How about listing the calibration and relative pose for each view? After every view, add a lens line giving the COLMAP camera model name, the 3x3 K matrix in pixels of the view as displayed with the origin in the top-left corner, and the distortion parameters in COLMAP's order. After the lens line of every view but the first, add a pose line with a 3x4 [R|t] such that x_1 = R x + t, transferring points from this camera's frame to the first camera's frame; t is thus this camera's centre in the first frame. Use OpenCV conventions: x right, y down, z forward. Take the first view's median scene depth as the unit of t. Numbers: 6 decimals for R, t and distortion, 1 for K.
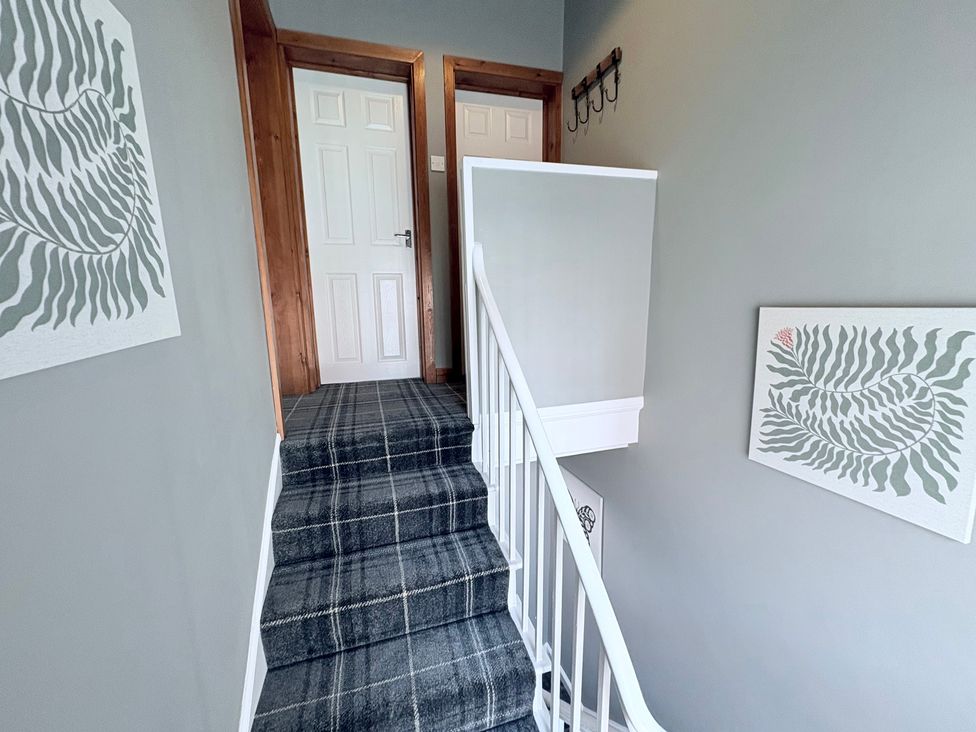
lens RADIAL K [[391.5, 0, 488.1], [0, 391.5, 366.7], [0, 0, 1]] dist [-0.001555, 0.000782]
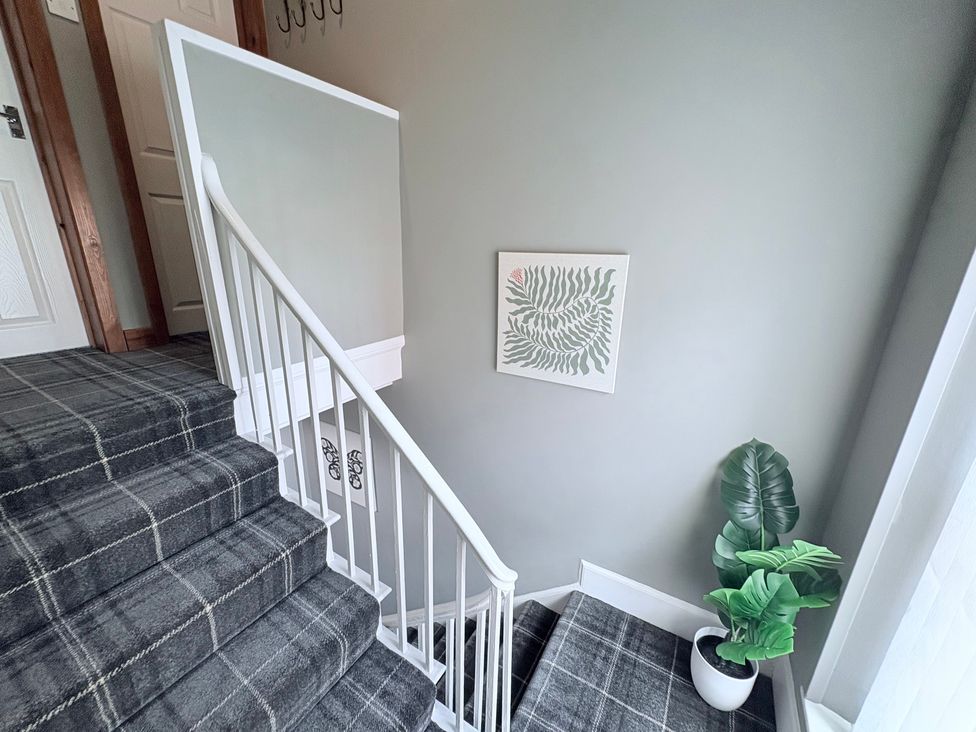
lens RADIAL K [[391.5, 0, 488.8], [0, 391.5, 366.4], [0, 0, 1]] dist [-0.001555, 0.000782]
pose [[0.741831, -0.162359, 0.650636, -0.210270], [0.073810, 0.984121, 0.161422, 0.006090], [-0.666513, -0.071725, 0.742035, 0.053237]]
